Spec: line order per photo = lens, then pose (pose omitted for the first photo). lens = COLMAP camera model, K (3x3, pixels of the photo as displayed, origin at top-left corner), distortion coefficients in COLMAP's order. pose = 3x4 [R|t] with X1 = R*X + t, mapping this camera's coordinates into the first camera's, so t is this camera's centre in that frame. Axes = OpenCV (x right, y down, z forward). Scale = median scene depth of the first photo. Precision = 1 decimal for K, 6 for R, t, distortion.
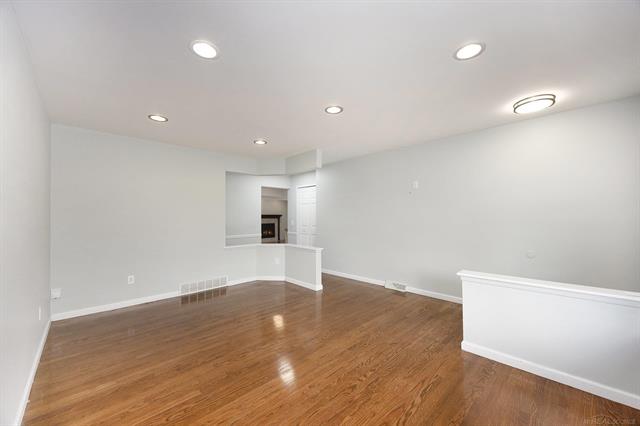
lens RADIAL K [[244.2, 0, 316.9], [0, 244.2, 215.6], [0, 0, 1]] dist [0.001929, 0.000117]
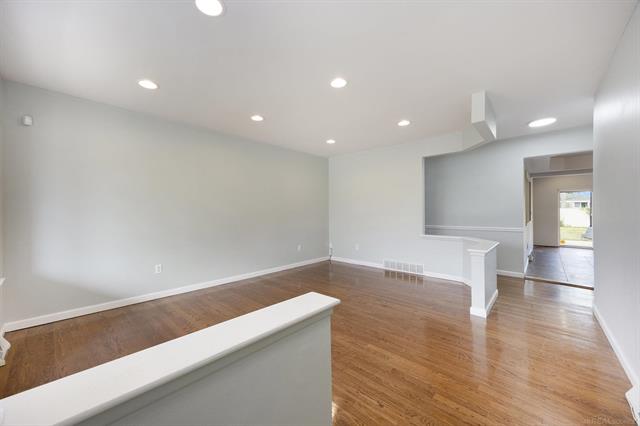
lens RADIAL K [[244.2, 0, 316.9], [0, 244.2, 215.6], [0, 0, 1]] dist [0.001929, 0.000117]
pose [[0.068373, 0.017875, -0.997500, 0.630590], [0.000464, 0.999839, 0.017948, 0.034178], [0.997660, -0.001690, 0.068353, 0.555879]]
